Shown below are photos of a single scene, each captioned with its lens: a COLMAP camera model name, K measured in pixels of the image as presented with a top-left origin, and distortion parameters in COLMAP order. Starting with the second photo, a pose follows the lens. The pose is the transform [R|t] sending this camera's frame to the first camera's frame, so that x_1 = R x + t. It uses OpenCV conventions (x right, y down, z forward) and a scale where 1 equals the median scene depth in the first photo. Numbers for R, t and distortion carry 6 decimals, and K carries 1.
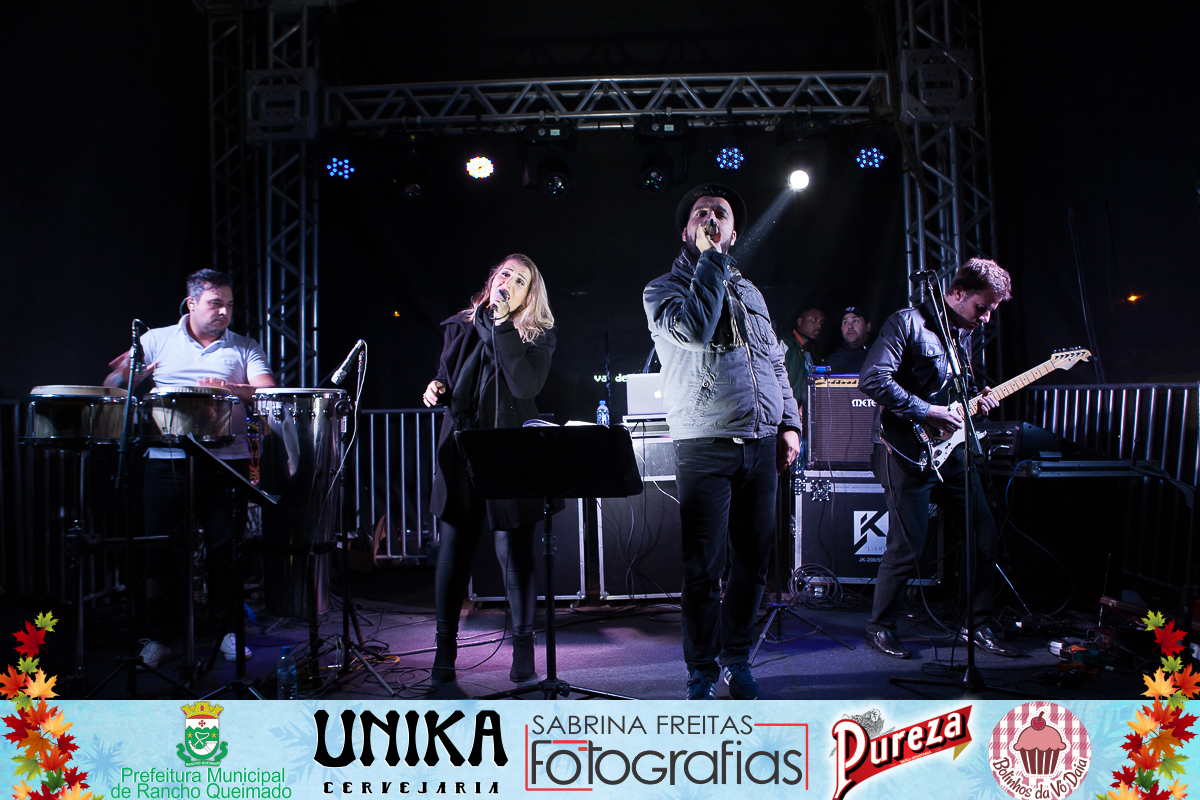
lens RADIAL K [[839.5, 0, 593.9], [0, 839.5, 408.8], [0, 0, 1]] dist [-0.072529, 0.032239]
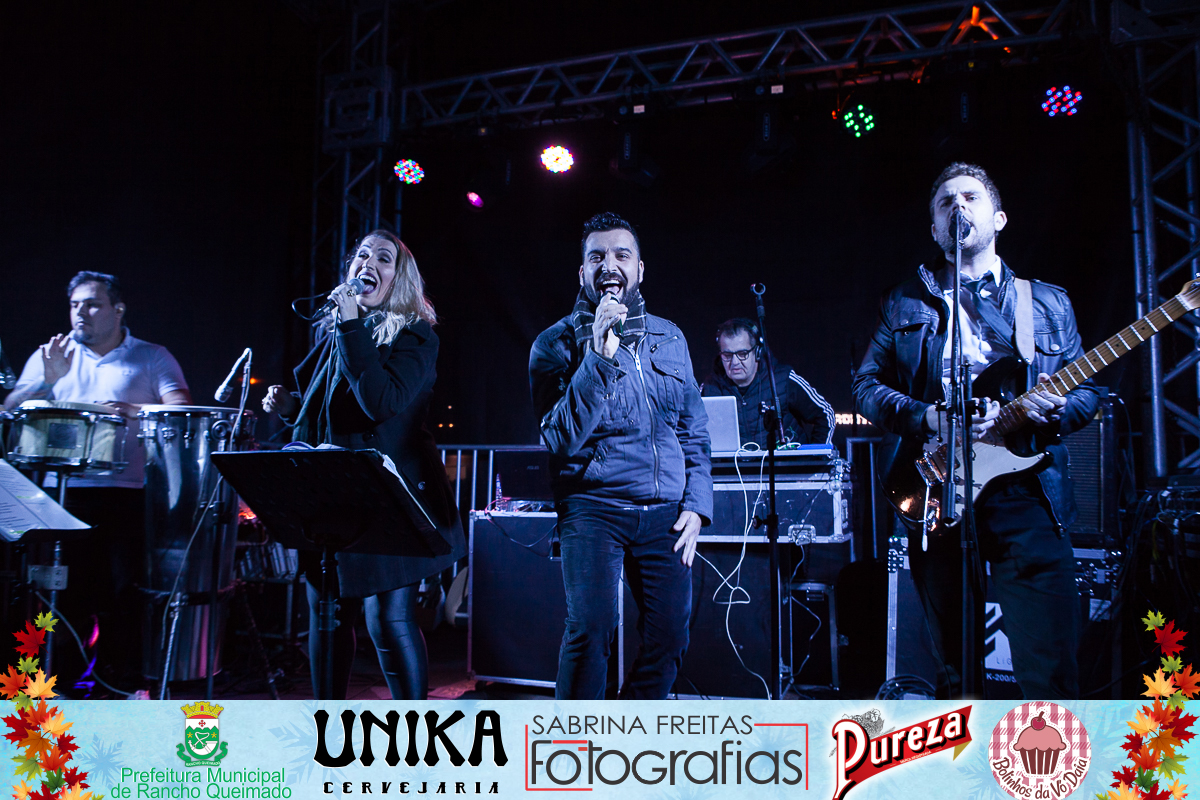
lens RADIAL K [[893.1, 0, 597.7], [0, 893.1, 387.6], [0, 0, 1]] dist [-0.040243, 0.010888]
pose [[0.944958, 0.002122, -0.327184, 0.200118], [-0.027232, 0.997020, -0.072184, 0.006165], [0.326056, 0.077120, 0.942200, 0.178068]]
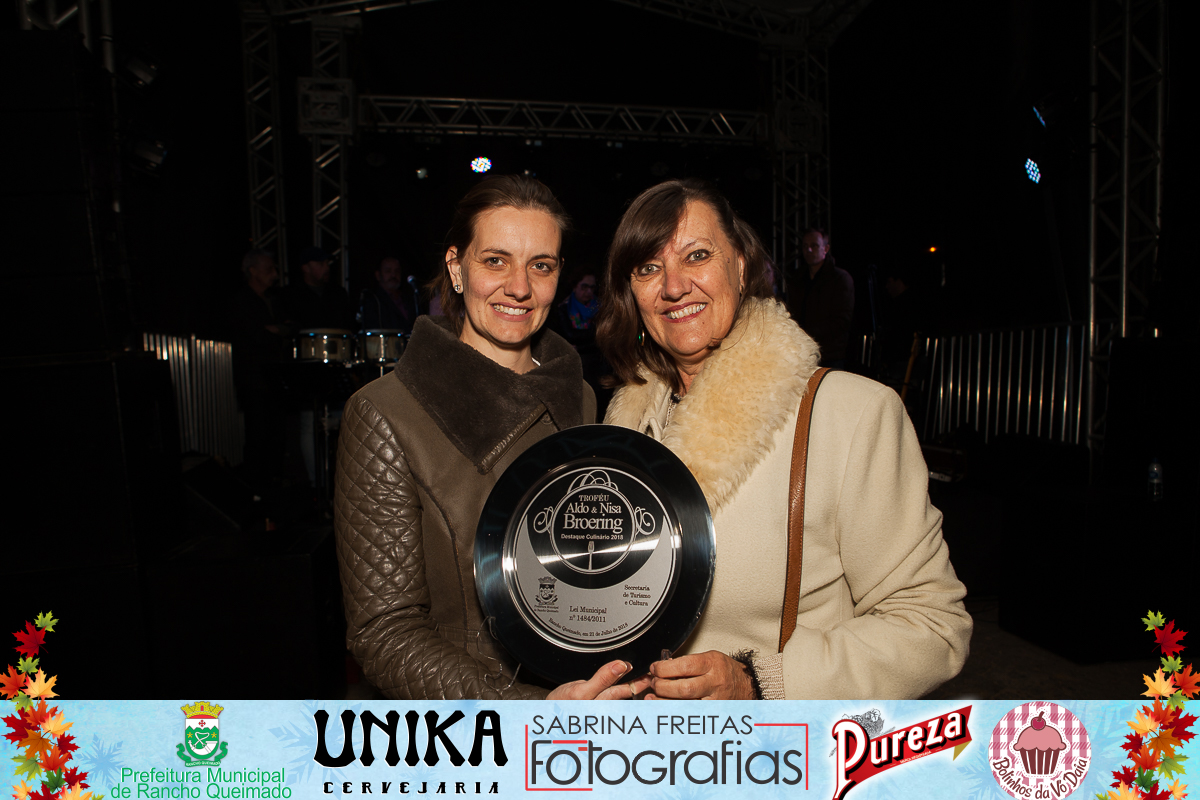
lens RADIAL K [[839.5, 0, 599.4], [0, 839.5, 399.7], [0, 0, 1]] dist [-0.072529, 0.032239]
pose [[0.979303, -0.000467, 0.202397, -0.221934], [-0.013500, 0.997620, 0.067619, -0.001185], [-0.201947, -0.068952, 0.976966, -0.392965]]
